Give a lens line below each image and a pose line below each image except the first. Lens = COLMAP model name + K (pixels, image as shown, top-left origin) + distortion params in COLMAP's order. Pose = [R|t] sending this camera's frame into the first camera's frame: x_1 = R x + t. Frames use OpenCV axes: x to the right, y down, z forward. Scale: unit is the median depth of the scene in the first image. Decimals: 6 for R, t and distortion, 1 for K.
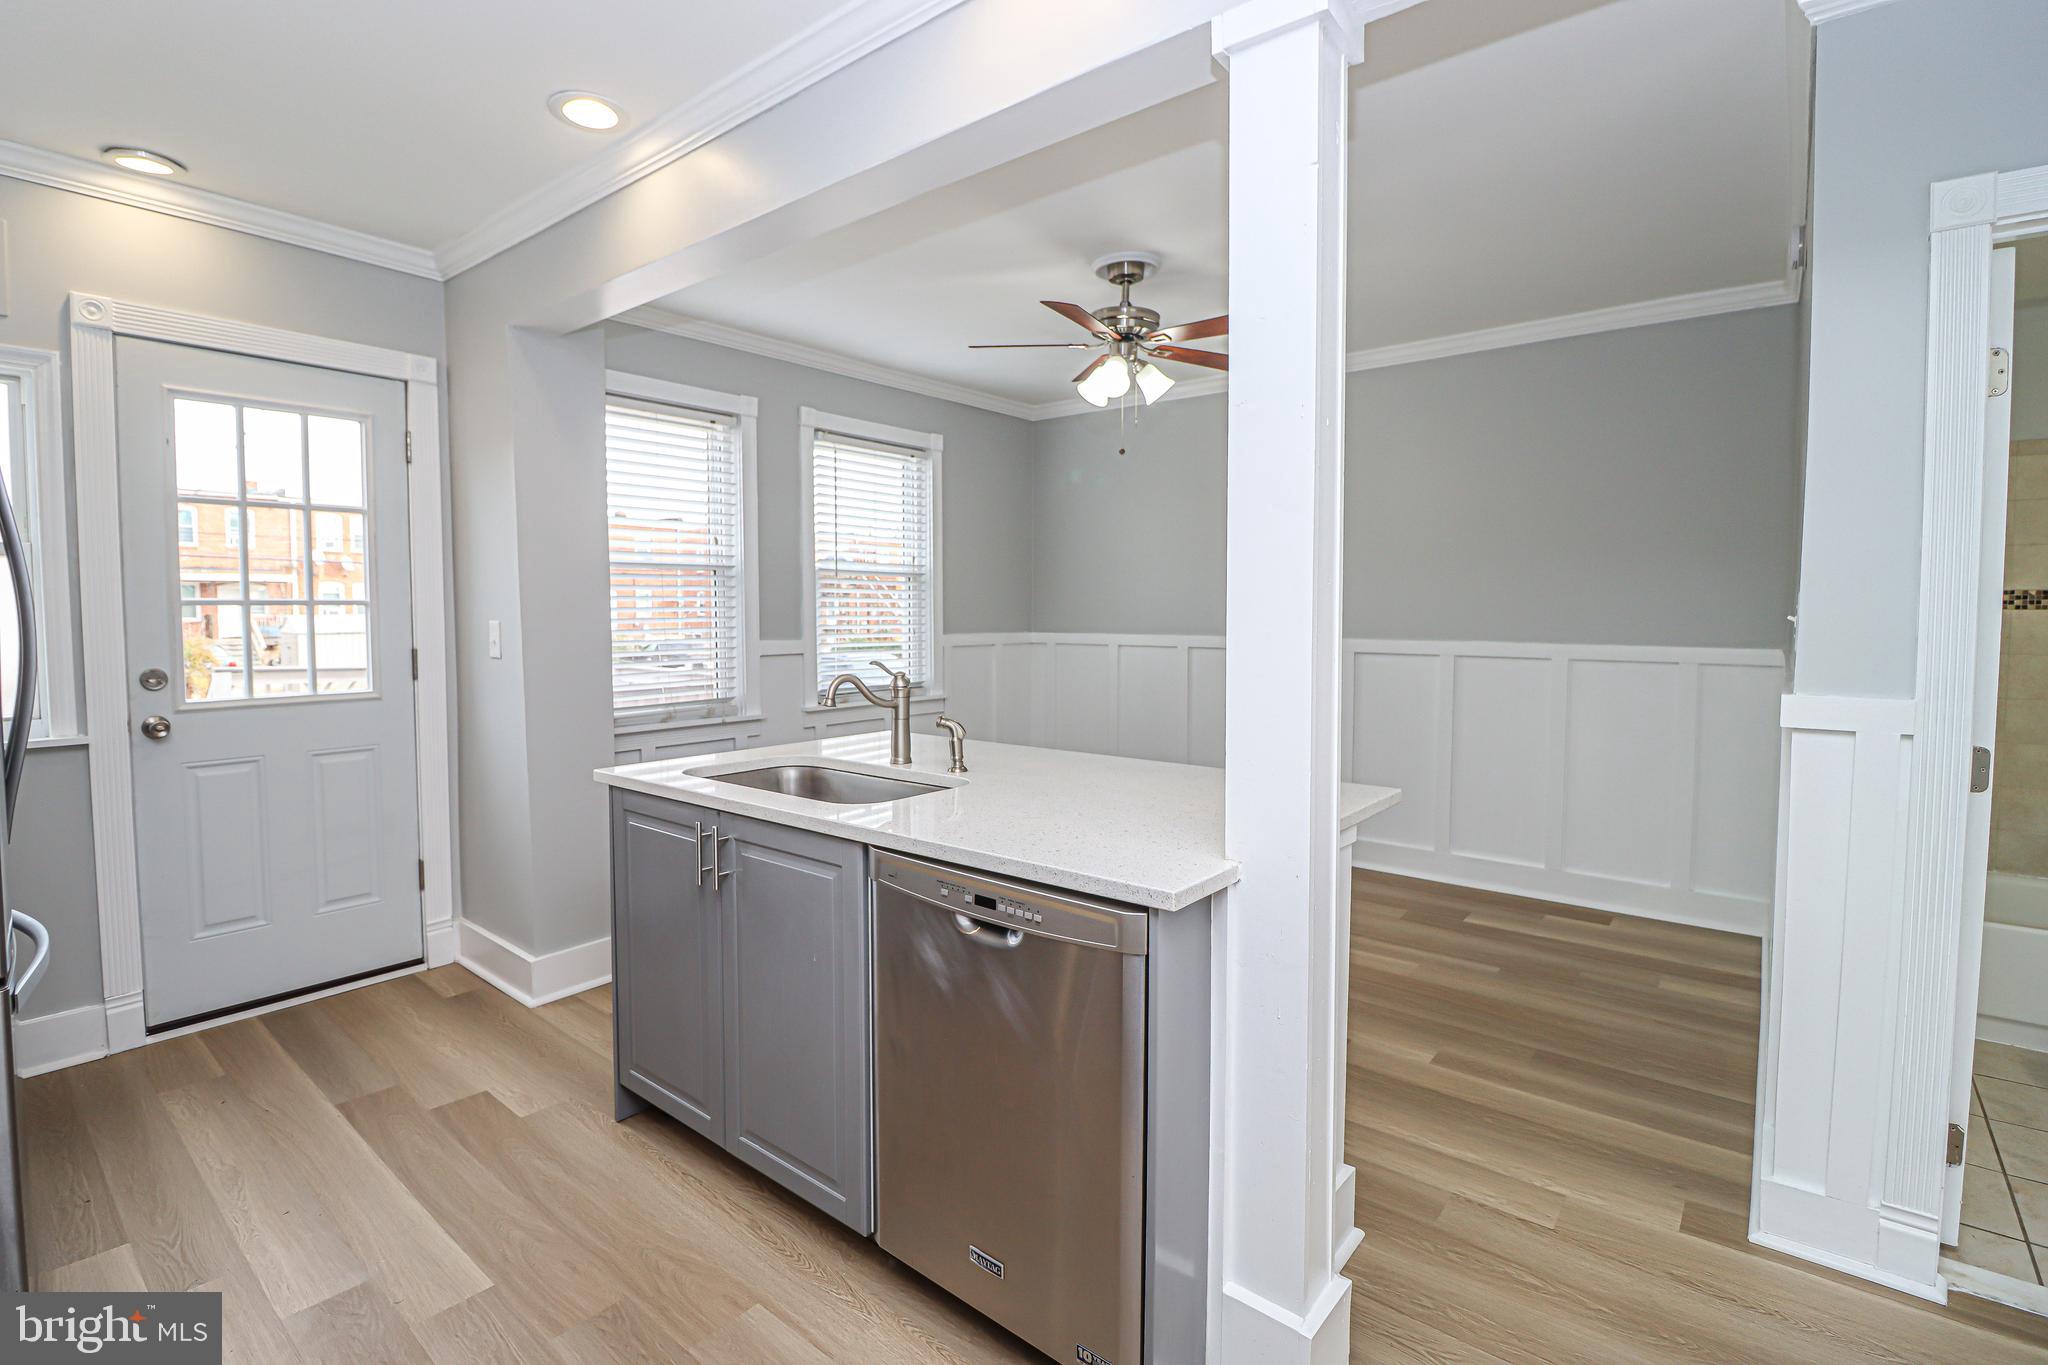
lens RADIAL K [[945.3, 0, 1003.4], [0, 945.3, 655.3], [0, 0, 1]] dist [-0.000828, -0.013371]
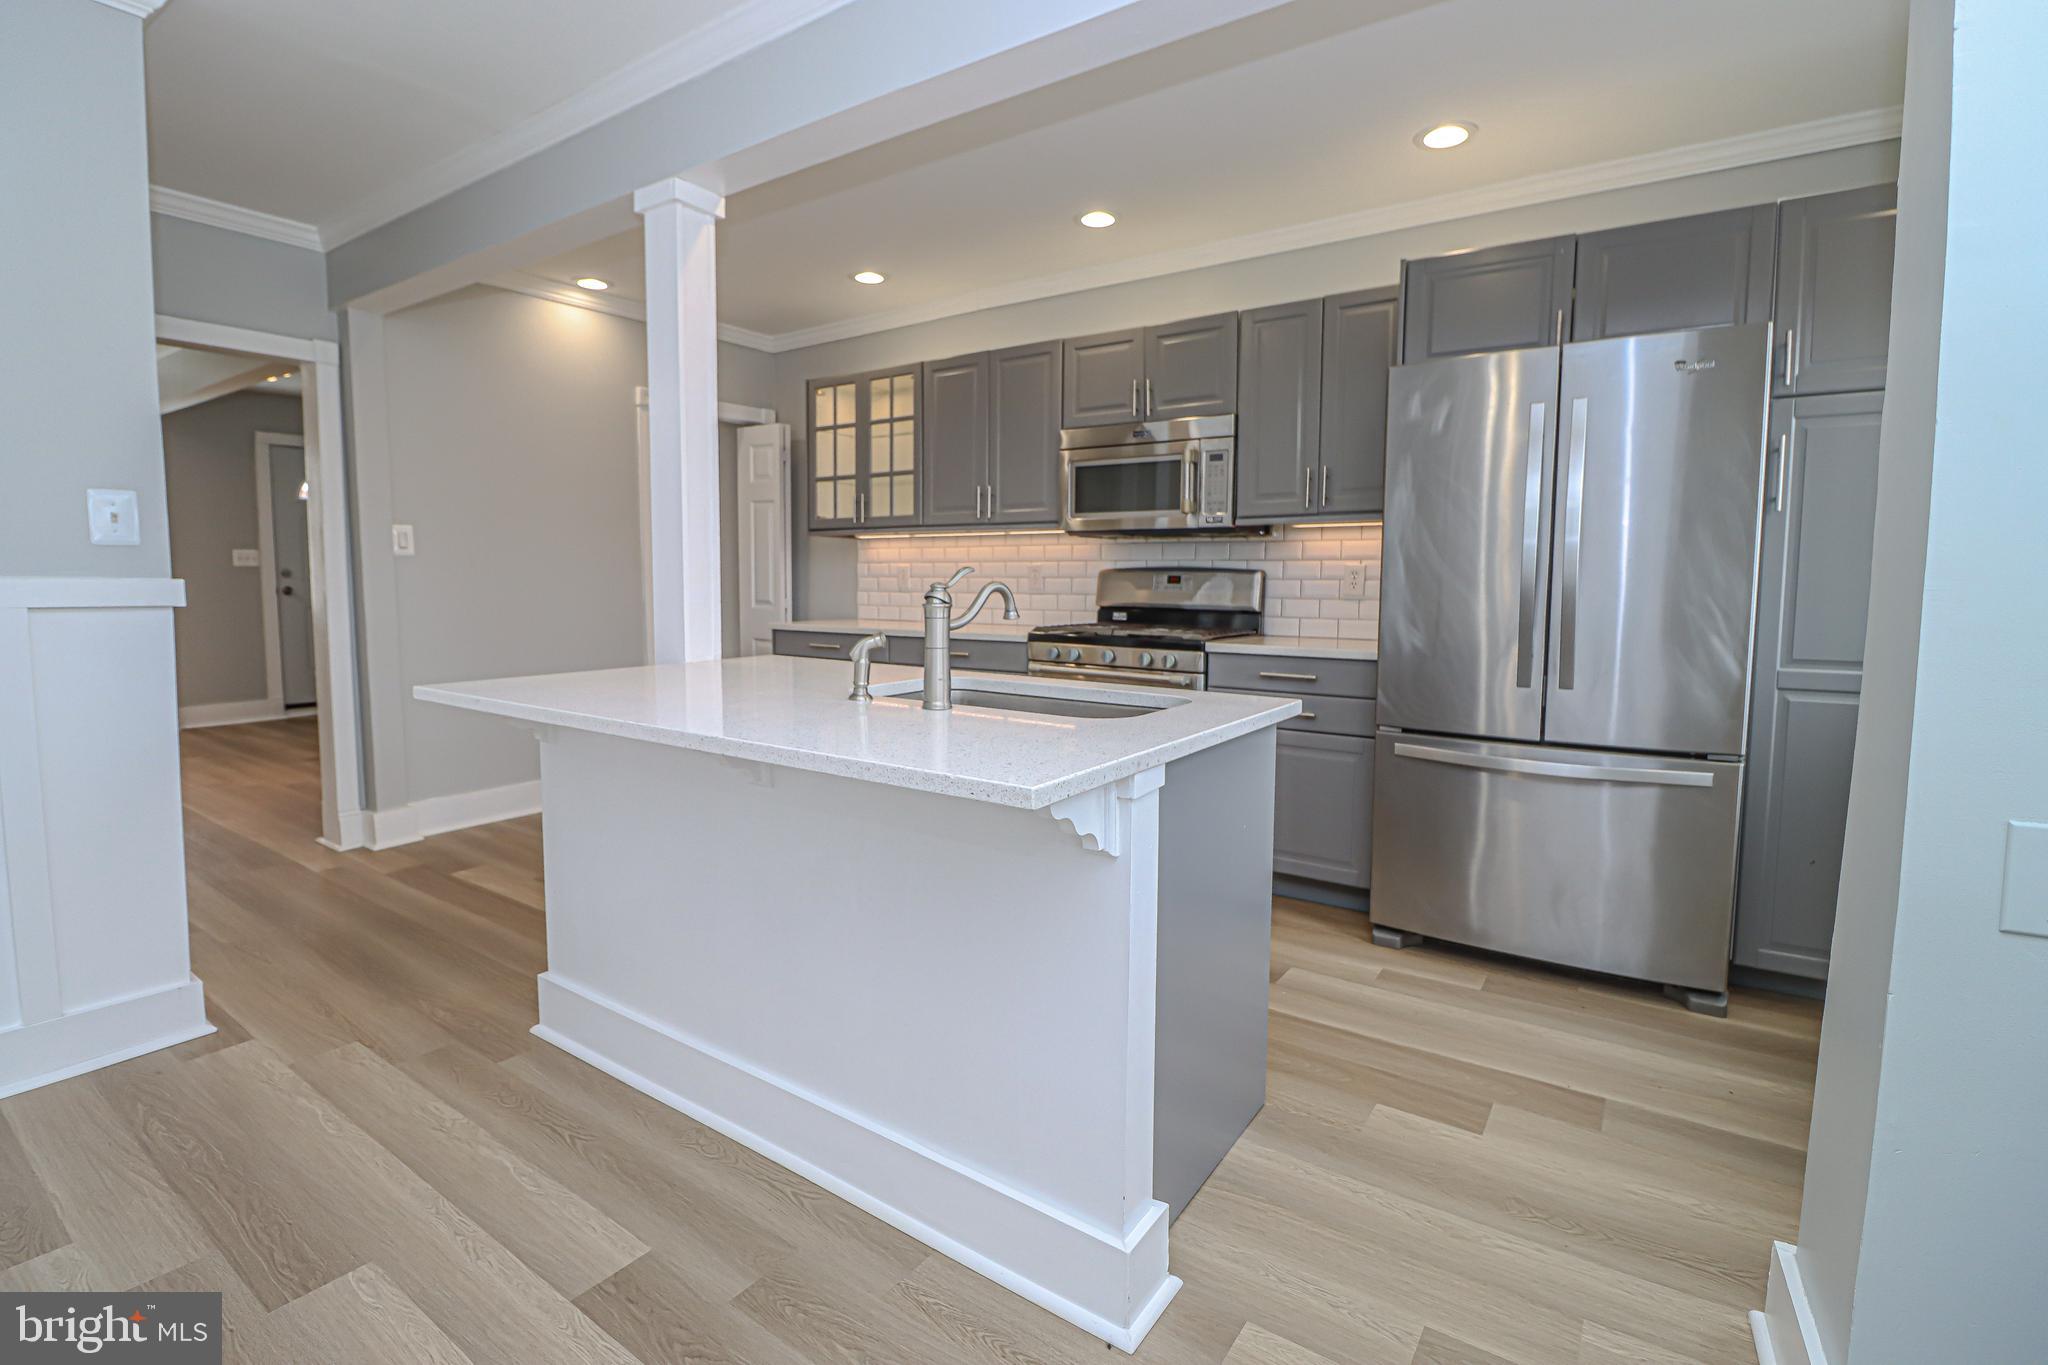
lens RADIAL K [[946.2, 0, 998.0], [0, 946.2, 654.5], [0, 0, 1]] dist [0.000144, -0.010284]
pose [[-0.997075, -0.000740, -0.076425, -0.081365], [-0.010489, 0.991817, 0.127237, -0.017277], [0.075706, 0.127667, -0.988924, 1.440453]]
